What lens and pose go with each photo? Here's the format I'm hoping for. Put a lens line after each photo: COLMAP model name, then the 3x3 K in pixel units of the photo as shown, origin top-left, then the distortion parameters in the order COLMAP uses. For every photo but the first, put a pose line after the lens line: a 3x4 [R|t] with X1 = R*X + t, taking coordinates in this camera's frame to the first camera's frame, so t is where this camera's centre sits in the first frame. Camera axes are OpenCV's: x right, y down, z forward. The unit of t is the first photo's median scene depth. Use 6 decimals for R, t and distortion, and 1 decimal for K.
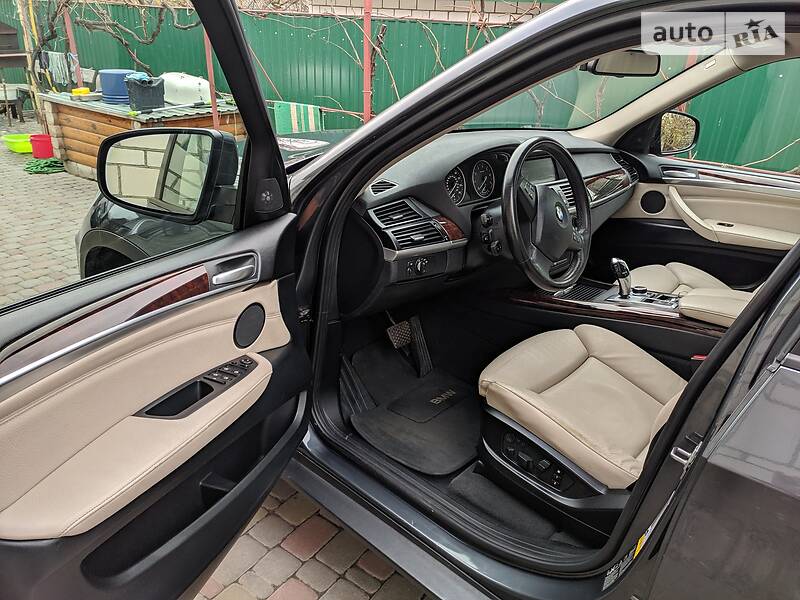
lens RADIAL K [[586.7, 0, 400.0], [0, 586.7, 300.0], [0, 0, 1]] dist [0.018882, -0.008782]
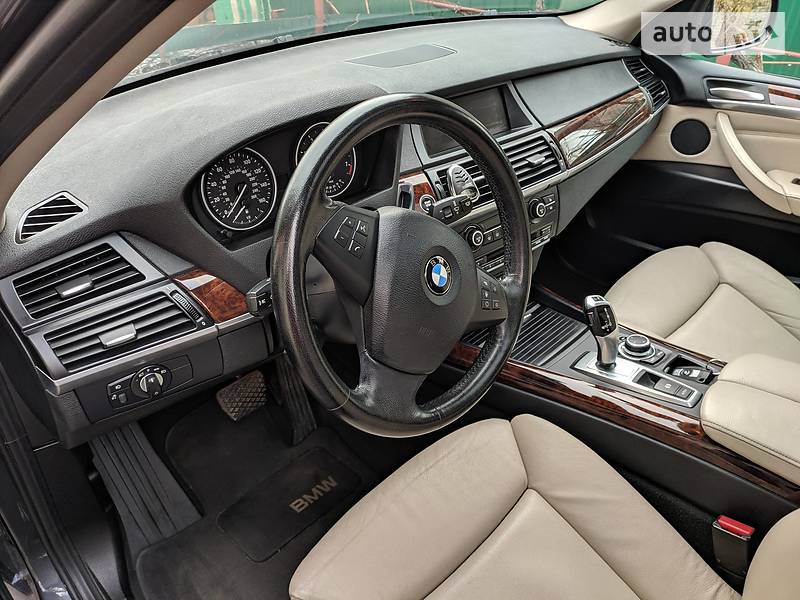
lens RADIAL K [[586.7, 0, 400.0], [0, 586.7, 300.0], [0, 0, 1]] dist [0.018882, -0.008782]
pose [[0.998209, -0.001387, -0.059811, 0.227258], [0.013433, 0.979401, 0.201479, -0.184518], [0.058300, -0.201921, 0.977665, 0.473700]]
